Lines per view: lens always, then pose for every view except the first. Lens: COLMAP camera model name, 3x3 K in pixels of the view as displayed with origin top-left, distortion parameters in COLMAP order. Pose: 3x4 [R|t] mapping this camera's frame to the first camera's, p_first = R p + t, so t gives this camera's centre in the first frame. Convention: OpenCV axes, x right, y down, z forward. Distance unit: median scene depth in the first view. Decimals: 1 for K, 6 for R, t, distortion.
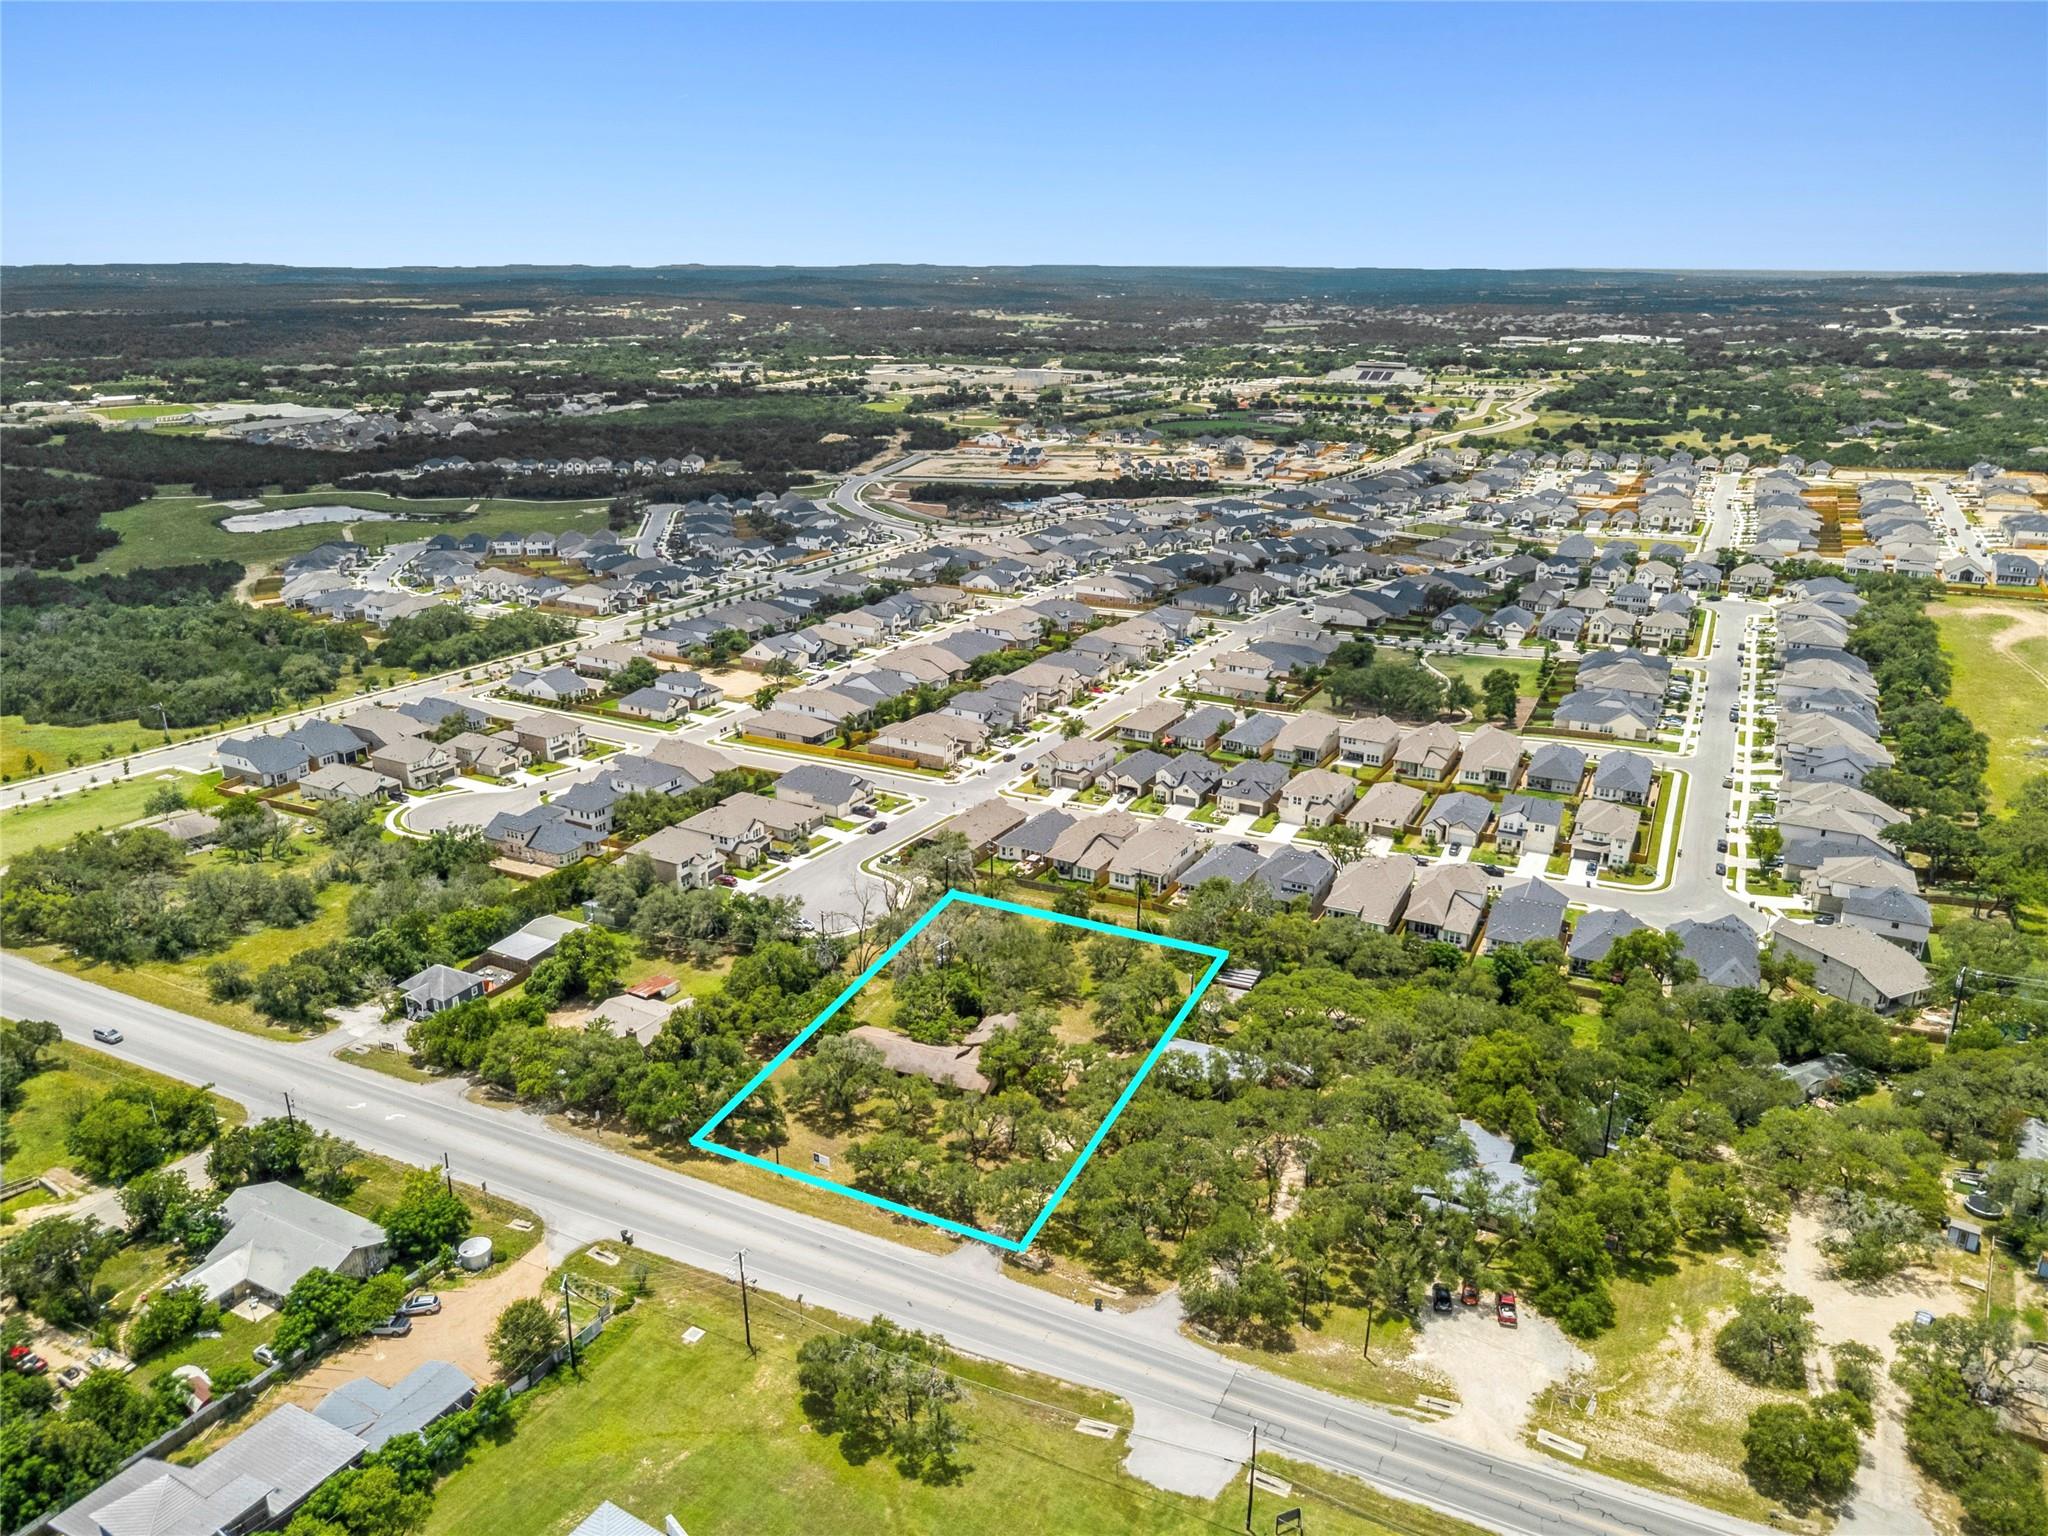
lens RADIAL K [[1464.3, 0, 1017.2], [0, 1464.3, 772.3], [0, 0, 1]] dist [0.003779, -0.000874]
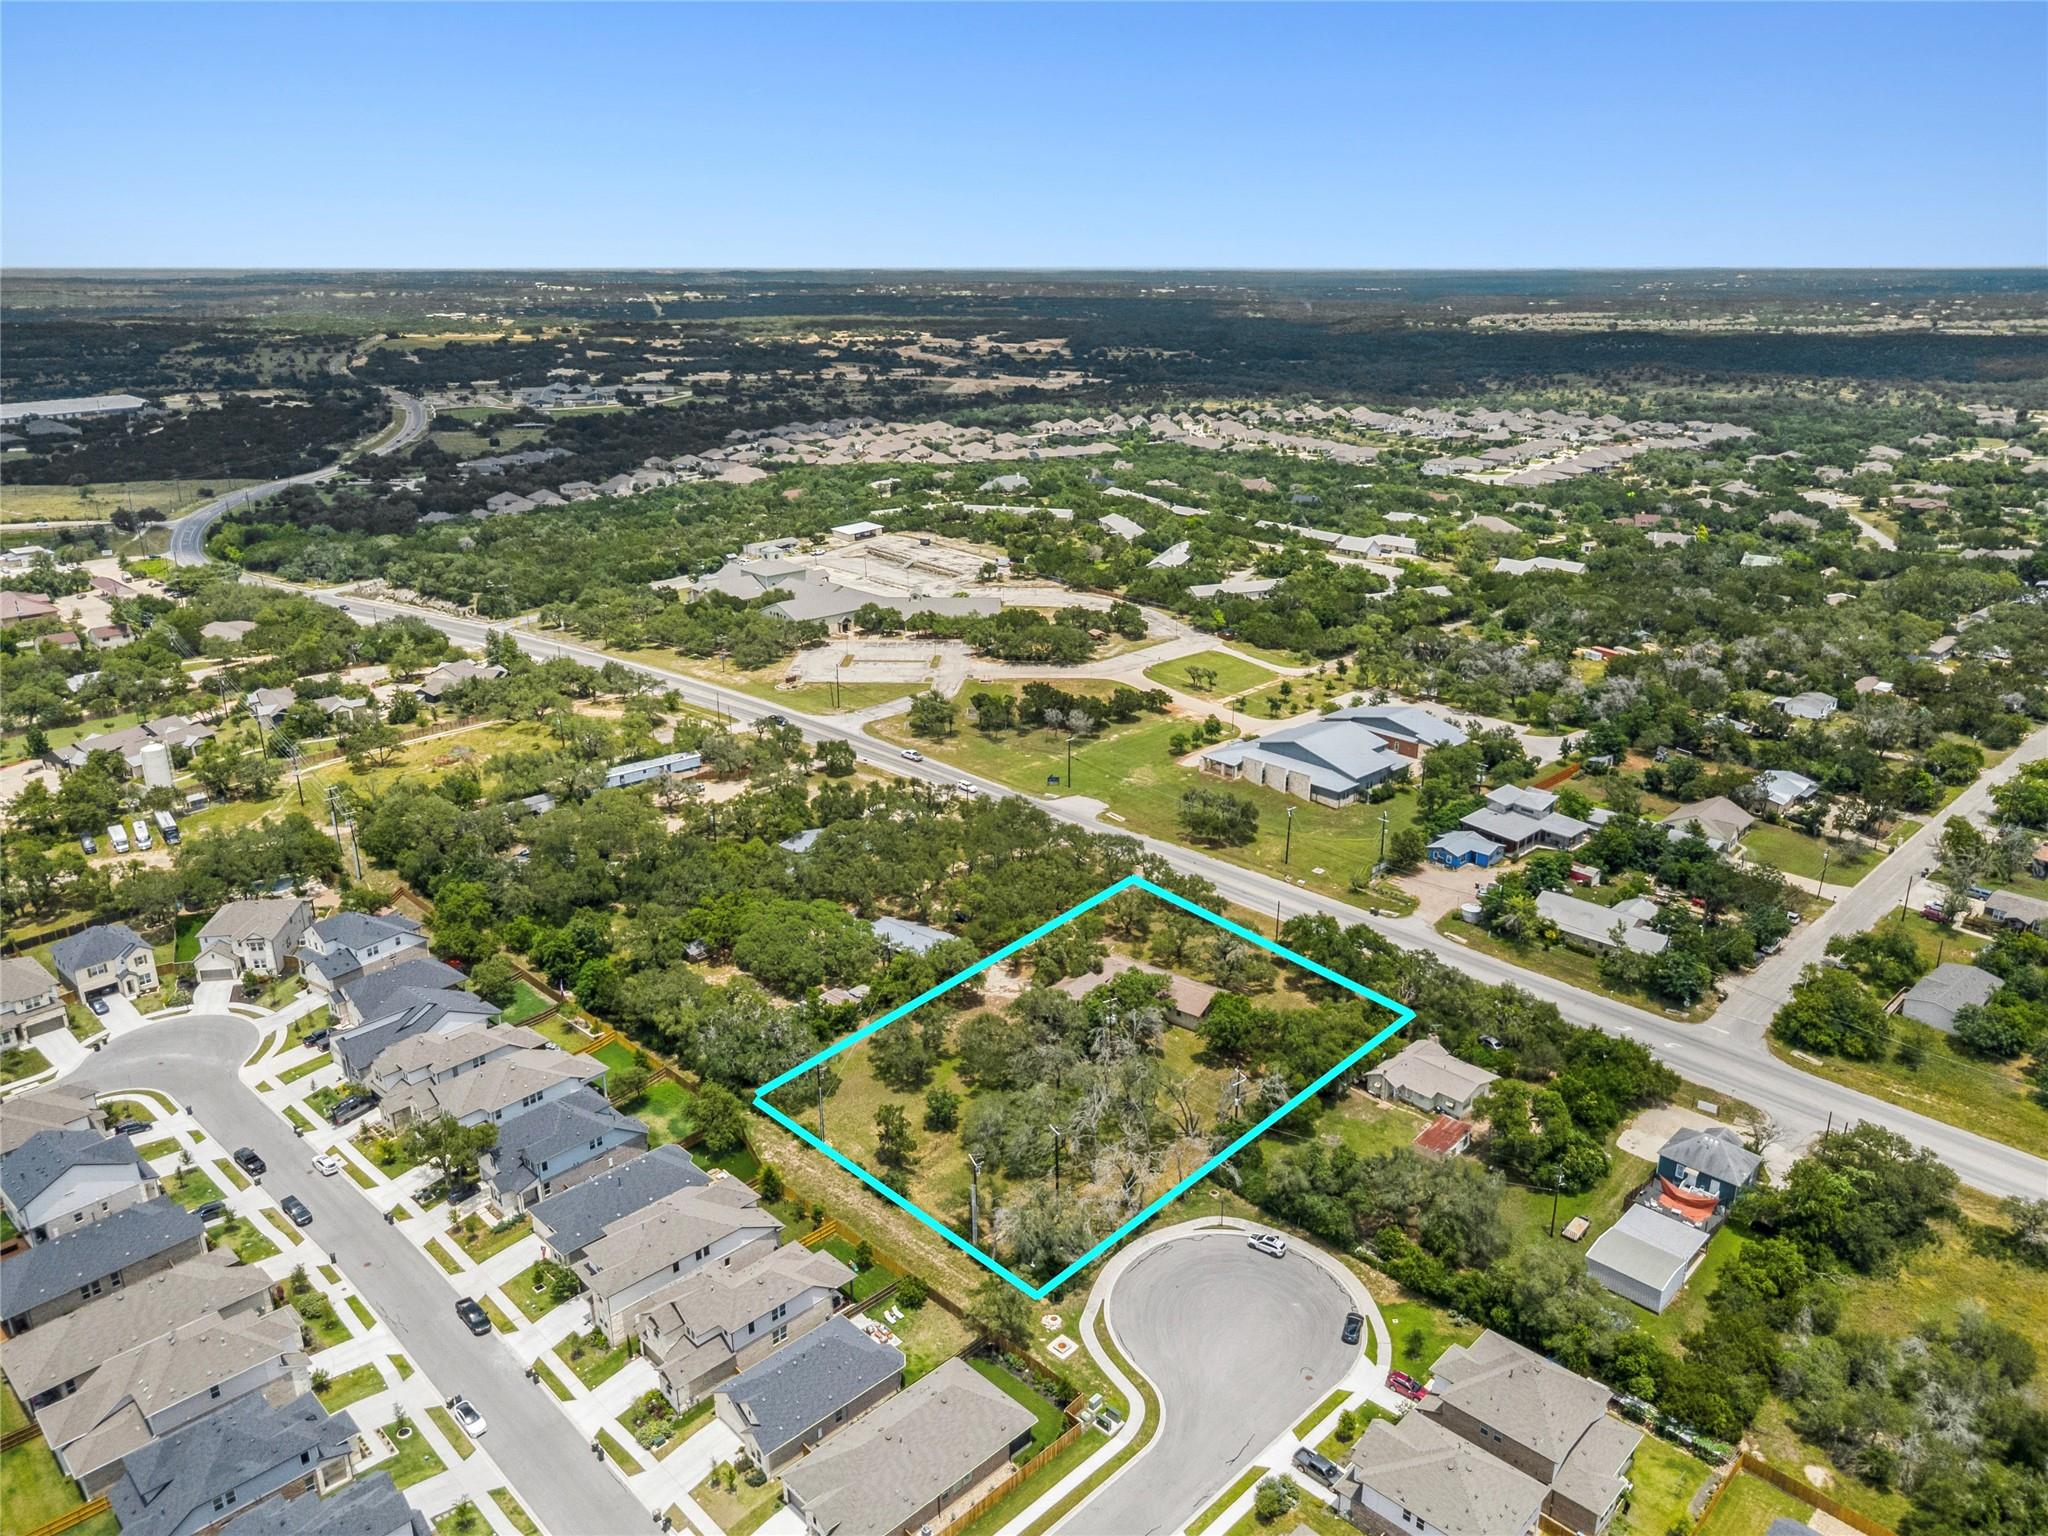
lens RADIAL K [[1464.3, 0, 1017.2], [0, 1464.3, 772.3], [0, 0, 1]] dist [0.003779, -0.000874]
pose [[-0.960634, -0.096799, 0.260409, -0.198874], [0.087528, 0.784149, 0.614370, -0.512495], [-0.263670, 0.612977, -0.744807, 1.453424]]
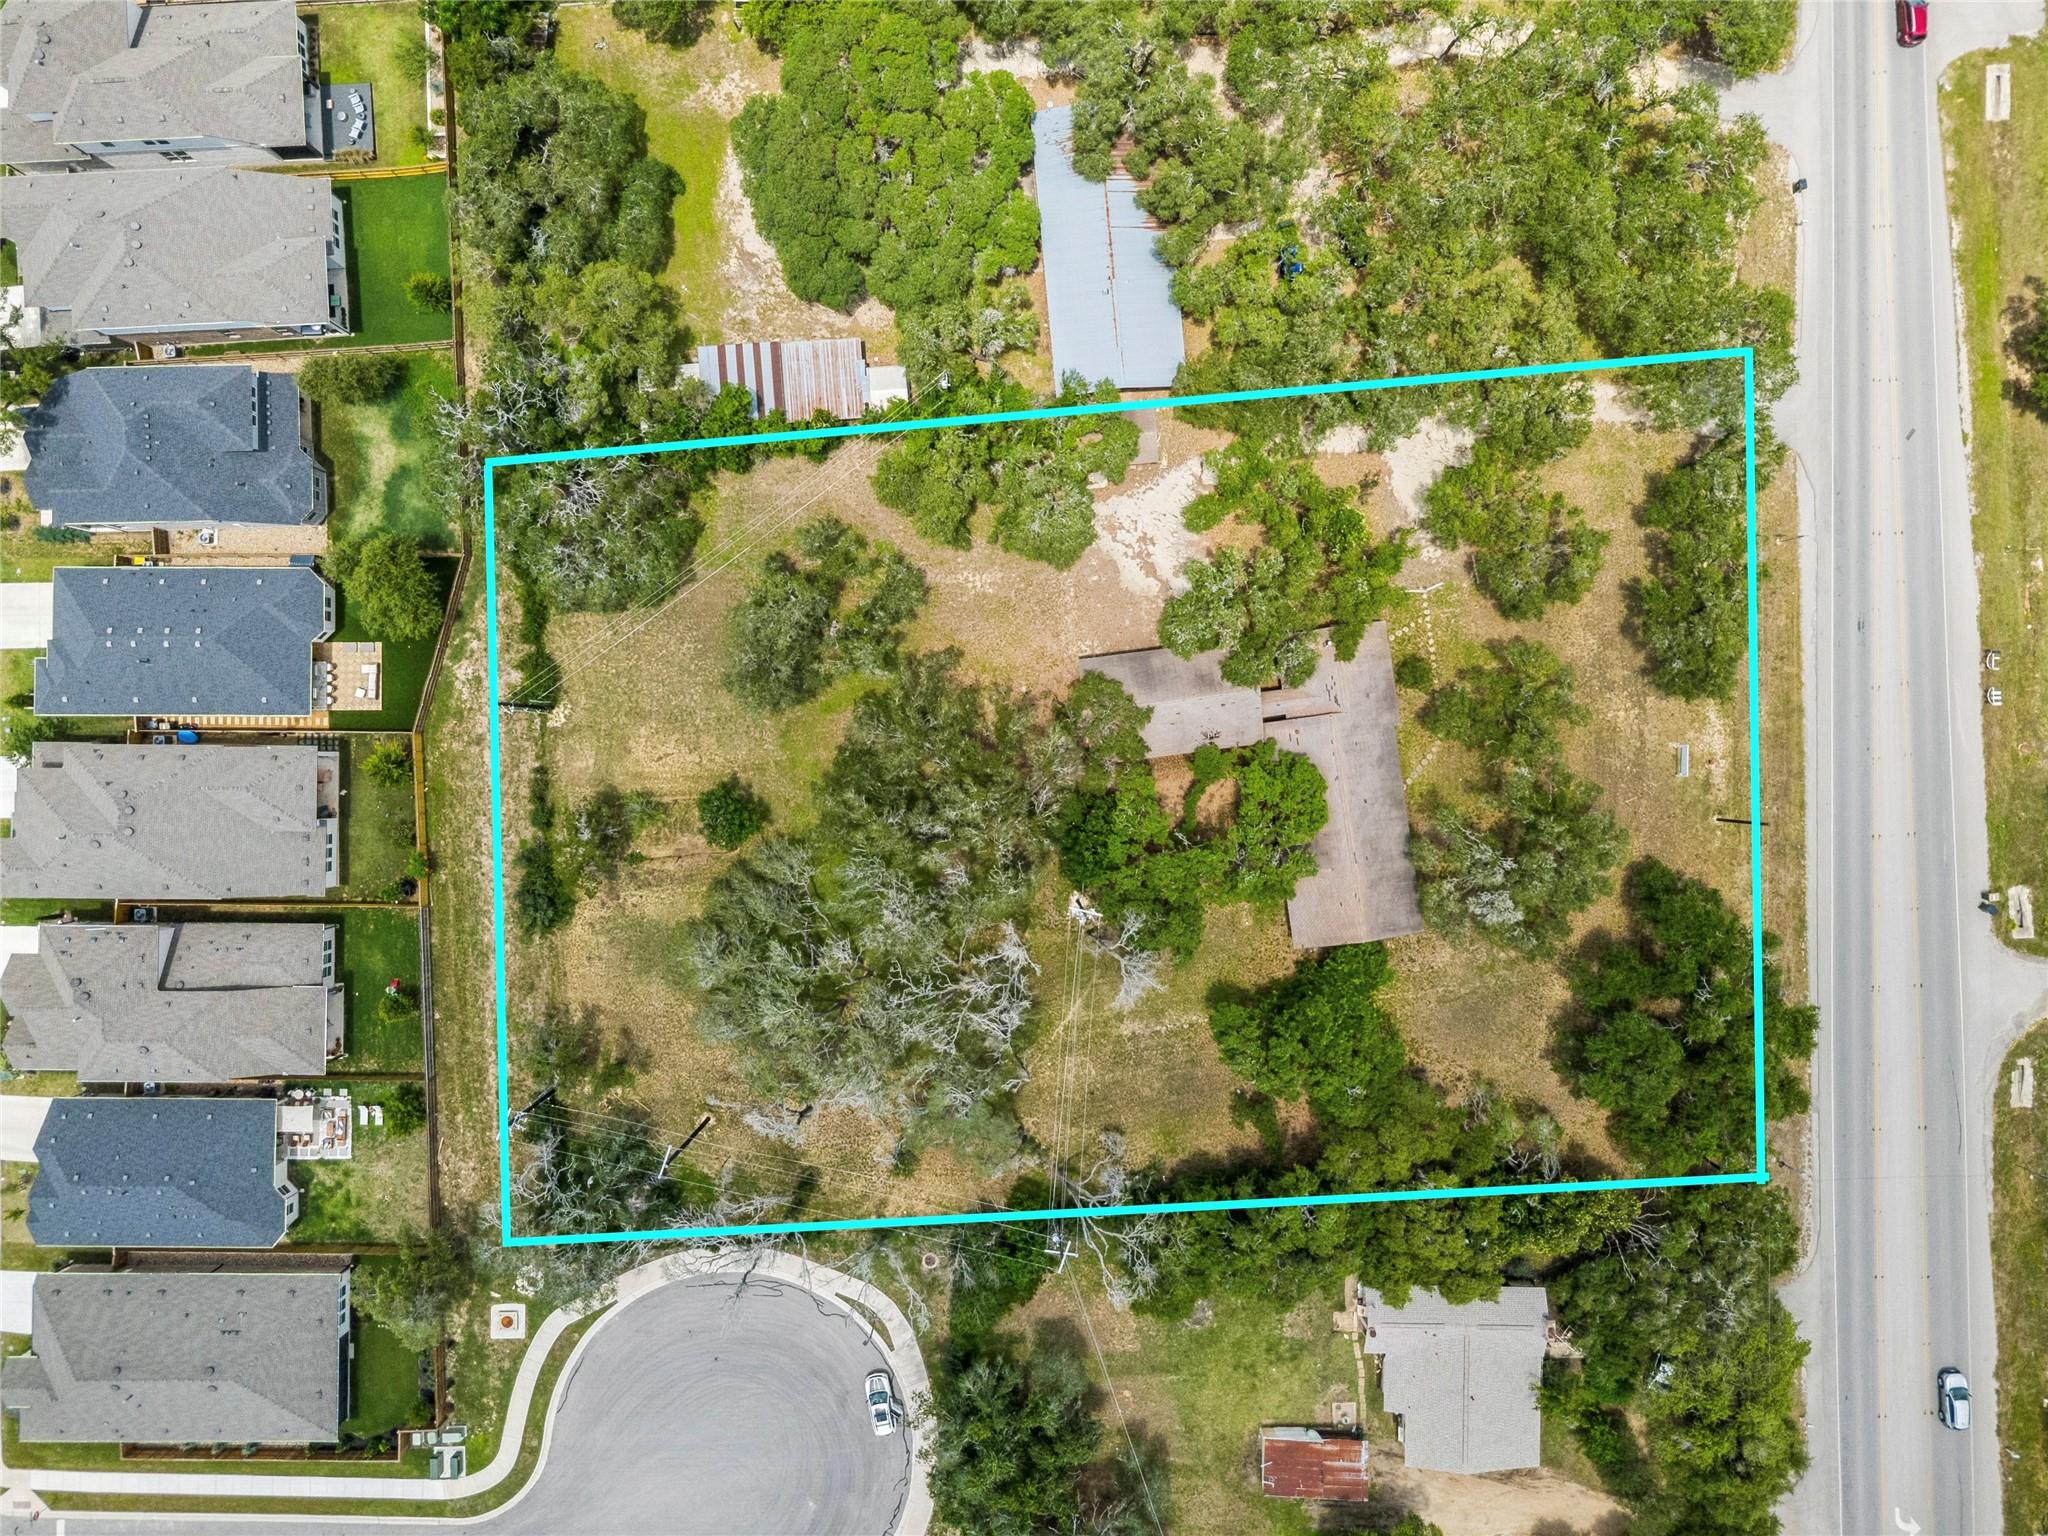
lens RADIAL K [[1464.3, 0, 1017.2], [0, 1464.3, 772.3], [0, 0, 1]] dist [0.003779, -0.000874]
pose [[-0.484970, -0.874396, 0.015355, -0.008832], [0.290739, -0.144645, 0.945806, -0.278074], [-0.824788, 0.463152, 0.324369, 0.764636]]
